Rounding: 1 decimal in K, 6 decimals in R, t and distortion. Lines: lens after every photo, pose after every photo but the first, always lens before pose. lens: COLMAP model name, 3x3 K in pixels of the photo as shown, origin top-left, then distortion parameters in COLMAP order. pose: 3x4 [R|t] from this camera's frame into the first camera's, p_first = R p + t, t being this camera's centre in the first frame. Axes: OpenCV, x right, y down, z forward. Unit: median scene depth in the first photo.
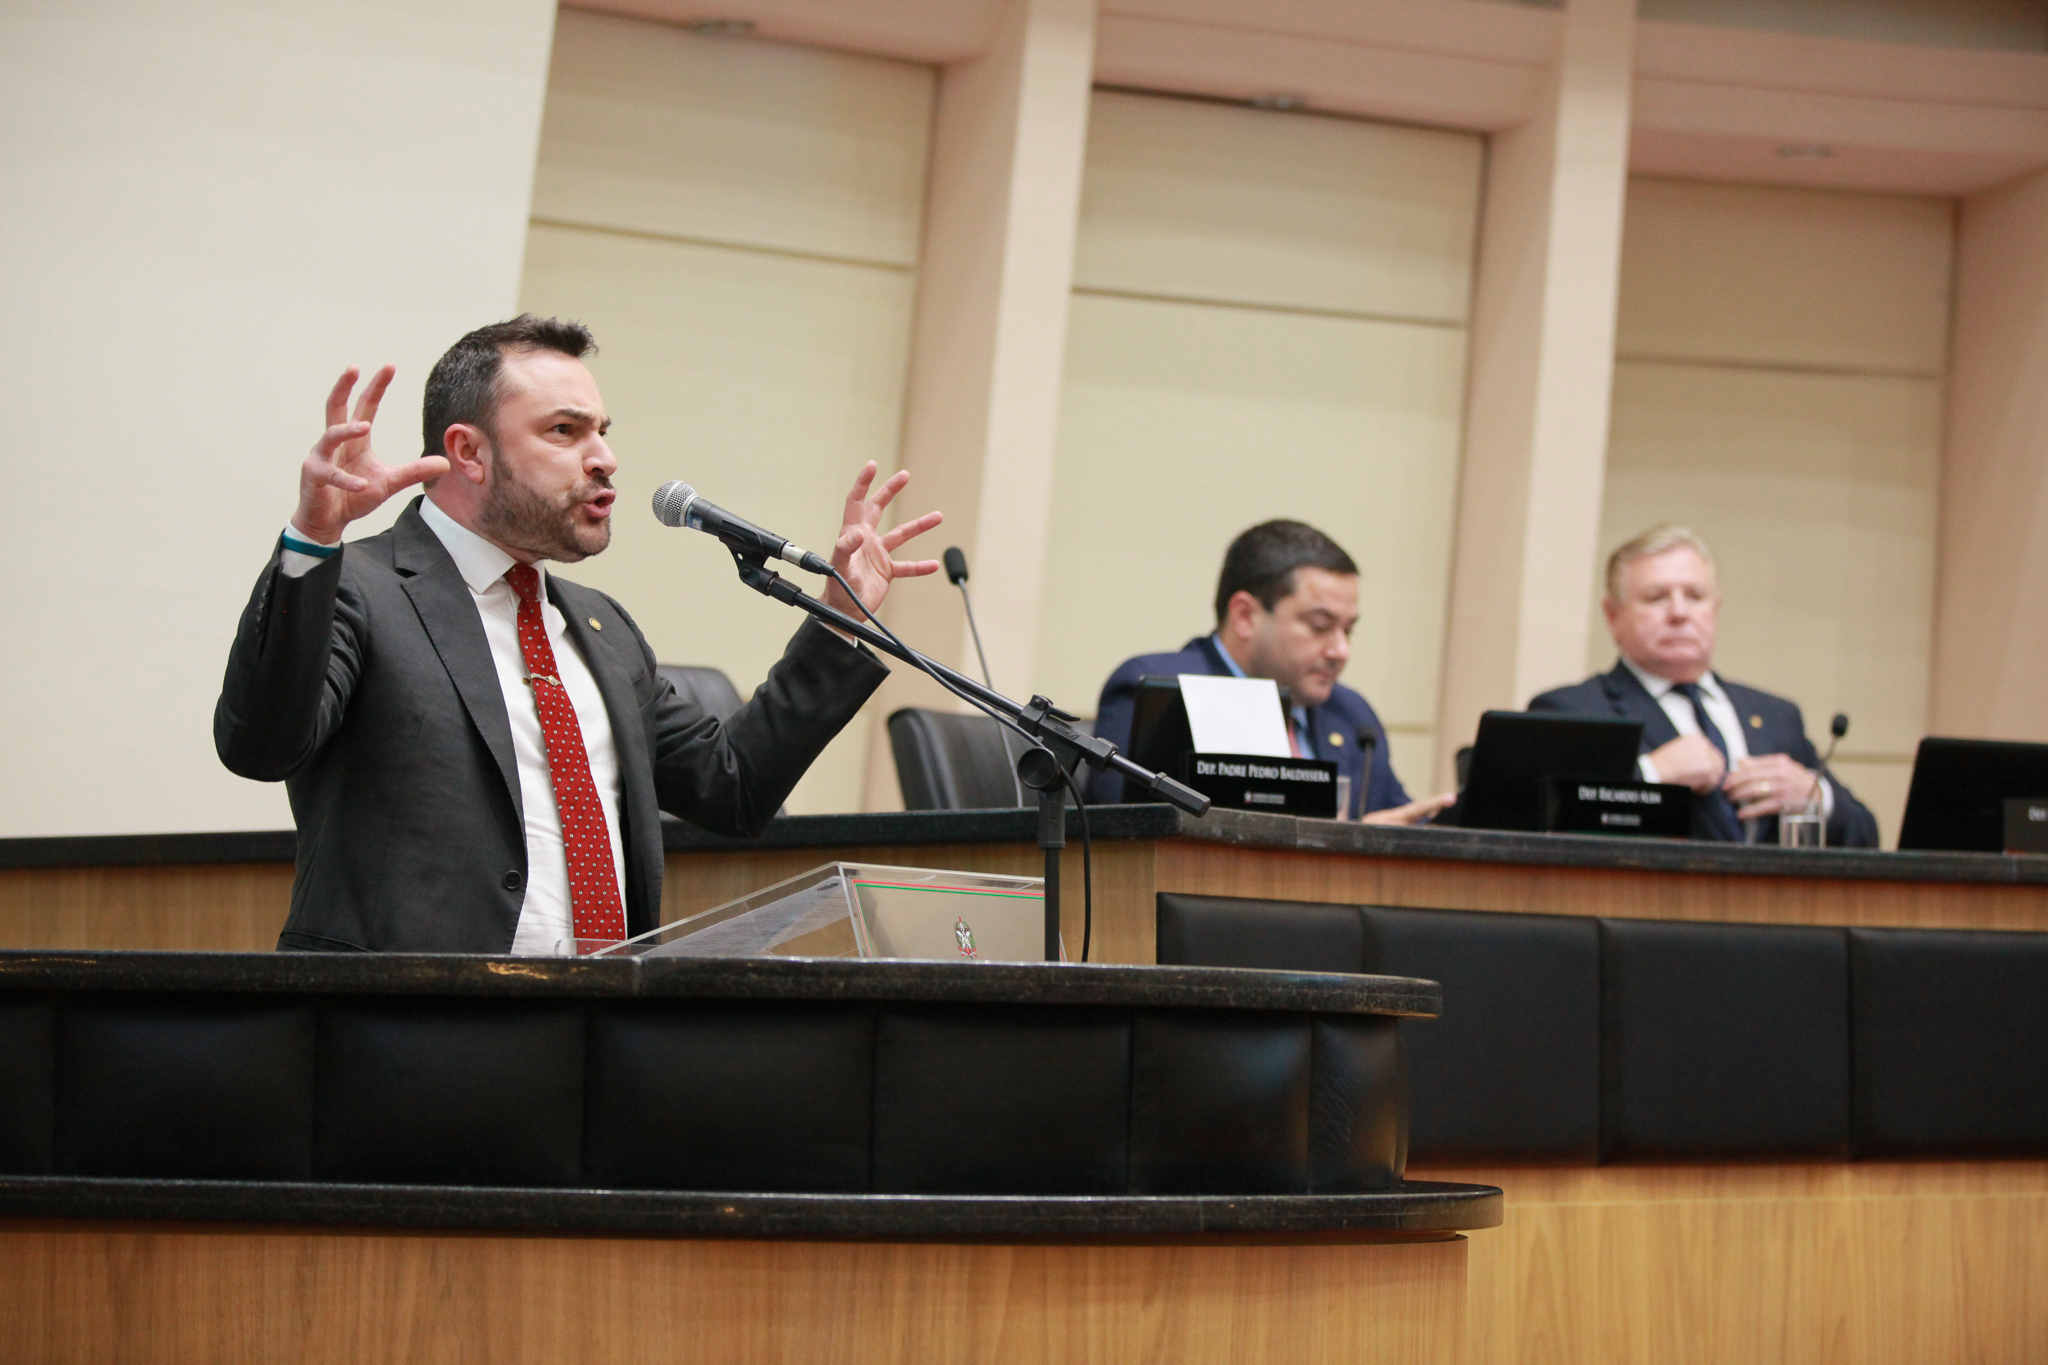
lens RADIAL K [[5187.7, 0, 1024.0], [0, 5187.7, 682.5], [0, 0, 1]] dist [0.004392, 1.109782]
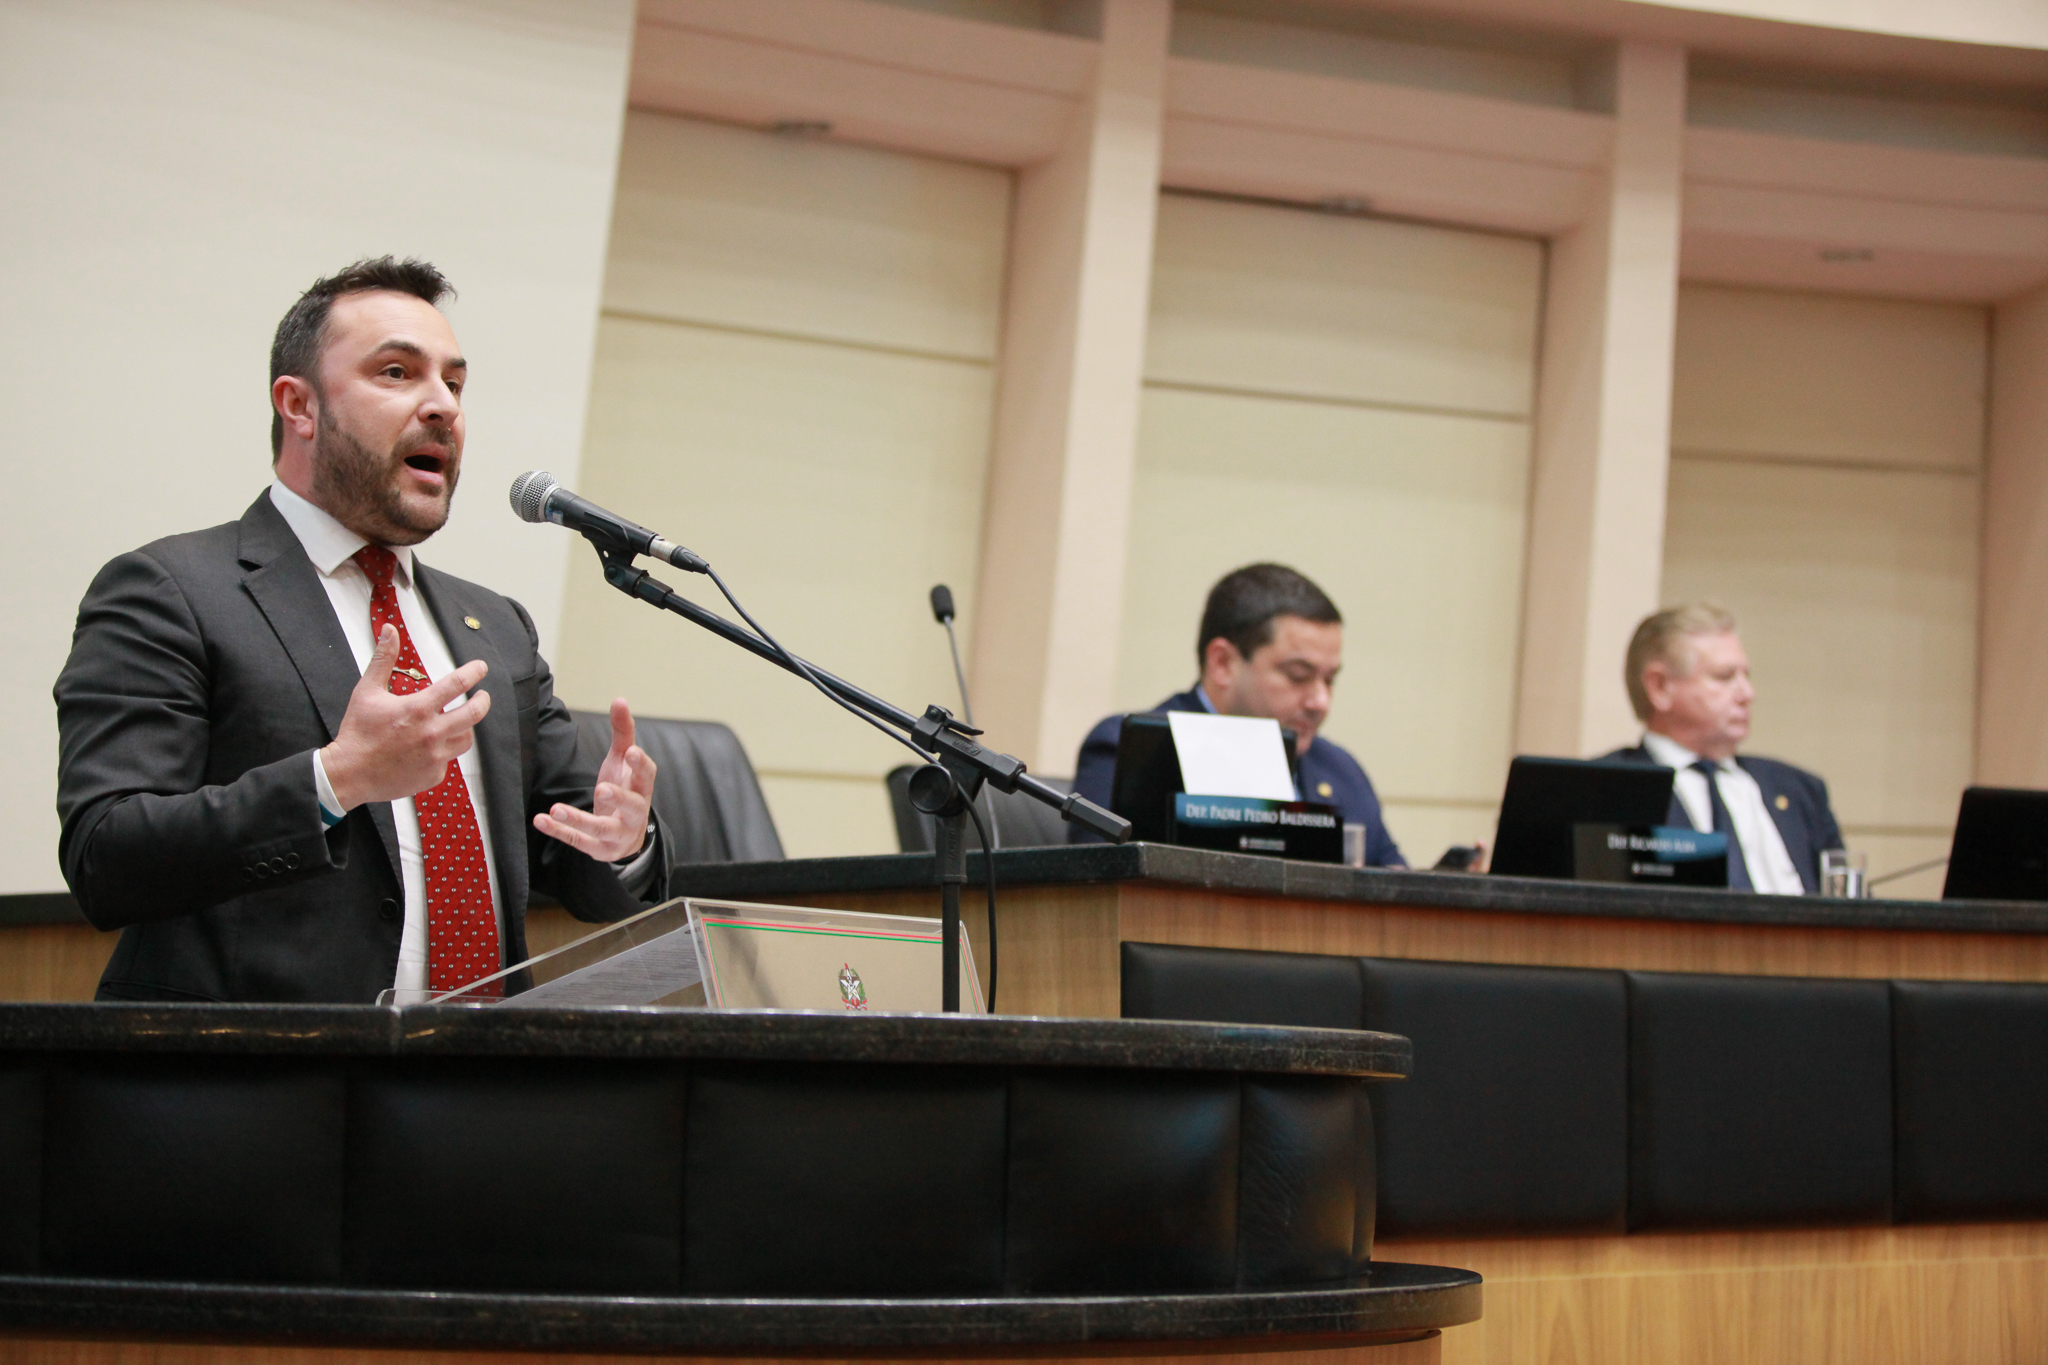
lens RADIAL K [[4139.4, 0, 1024.0], [0, 4139.4, 682.5], [0, 0, 1]] dist [-0.171460, -0.009259]
pose [[0.998470, -0.008918, -0.054576, 0.048405], [0.007172, 0.999459, -0.032105, 0.018332], [0.054832, 0.031665, 0.997993, 0.277635]]
